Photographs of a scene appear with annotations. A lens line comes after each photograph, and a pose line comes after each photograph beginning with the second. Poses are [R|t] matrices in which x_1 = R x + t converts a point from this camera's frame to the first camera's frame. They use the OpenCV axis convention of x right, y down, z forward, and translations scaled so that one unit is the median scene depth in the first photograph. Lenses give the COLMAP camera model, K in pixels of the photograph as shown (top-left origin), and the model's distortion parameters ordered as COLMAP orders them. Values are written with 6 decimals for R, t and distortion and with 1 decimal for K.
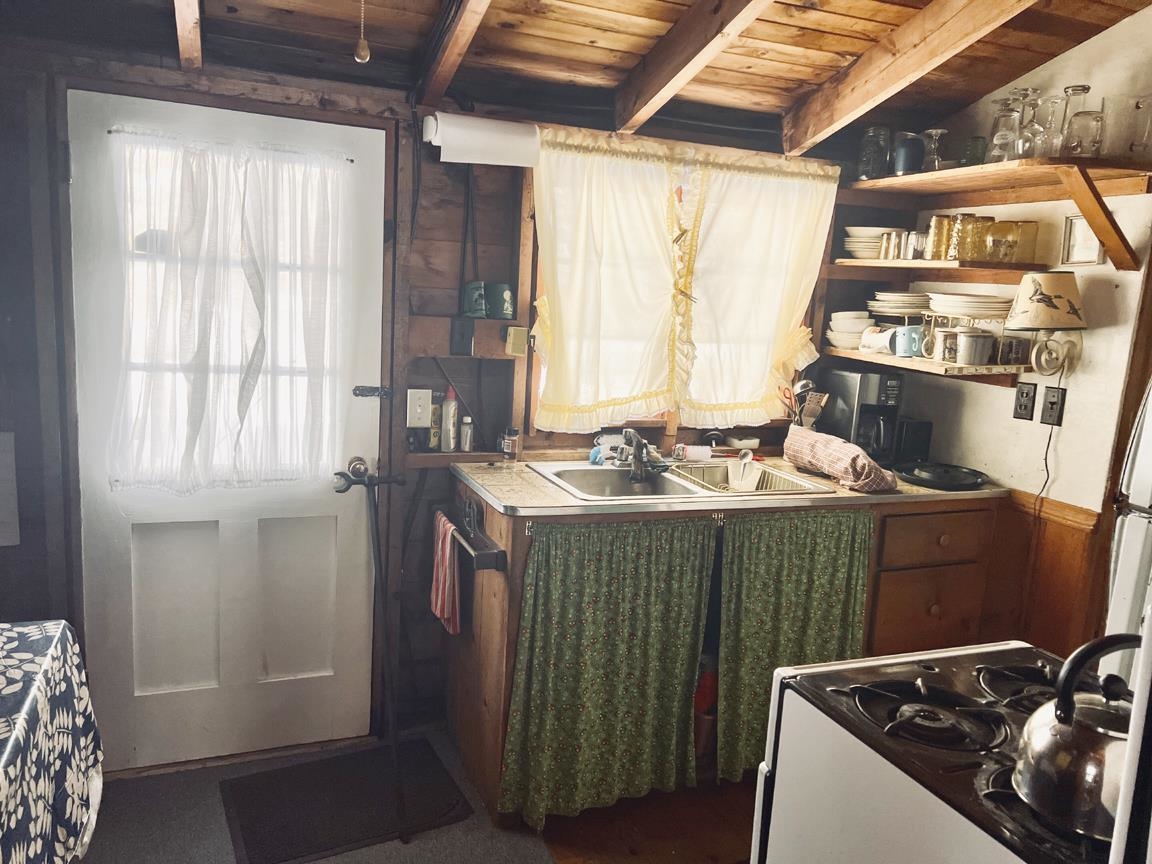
lens RADIAL K [[878.0, 0, 581.2], [0, 878.0, 432.3], [0, 0, 1]] dist [0.030904, -0.007282]
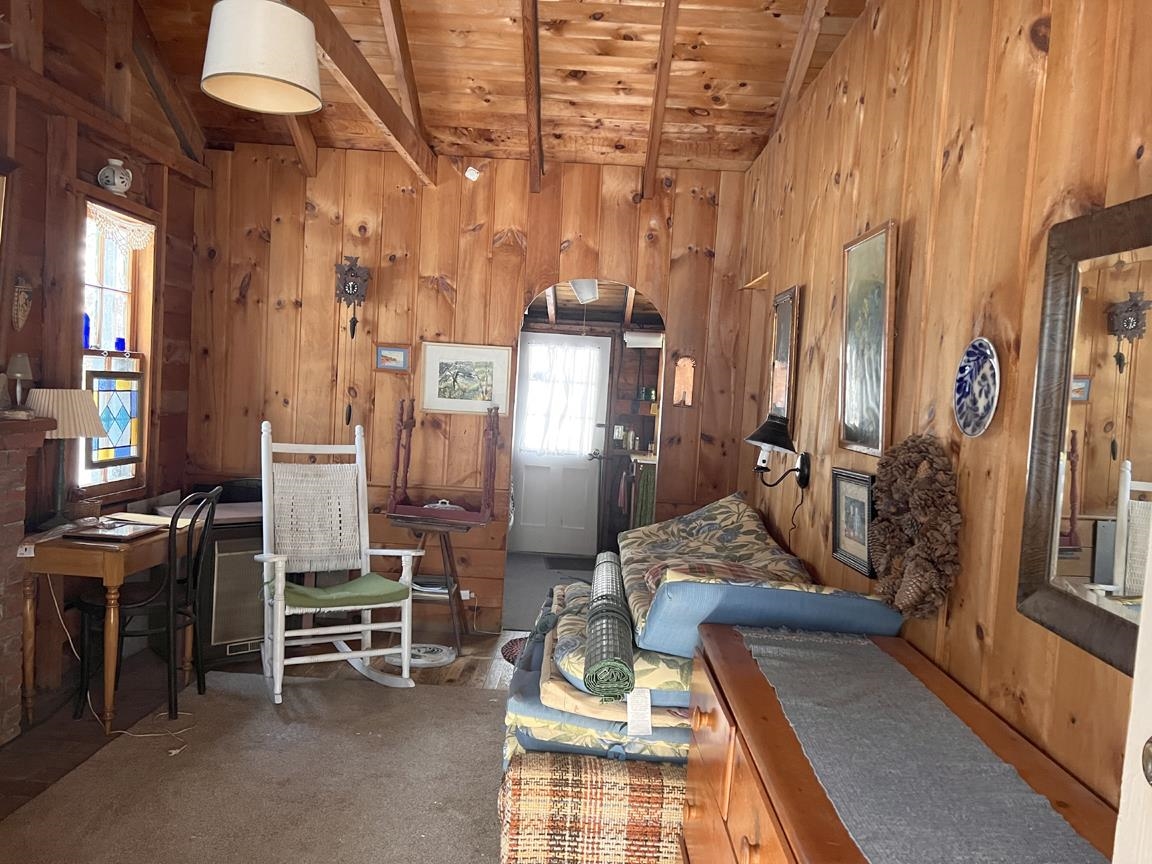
lens RADIAL K [[878.0, 0, 576.2], [0, 878.0, 428.6], [0, 0, 1]] dist [0.030904, -0.007282]
pose [[0.916999, 0.018694, -0.398451, 0.811277], [-0.071675, 0.990365, -0.118489, 0.303776], [0.392397, 0.137213, 0.909504, -1.605443]]
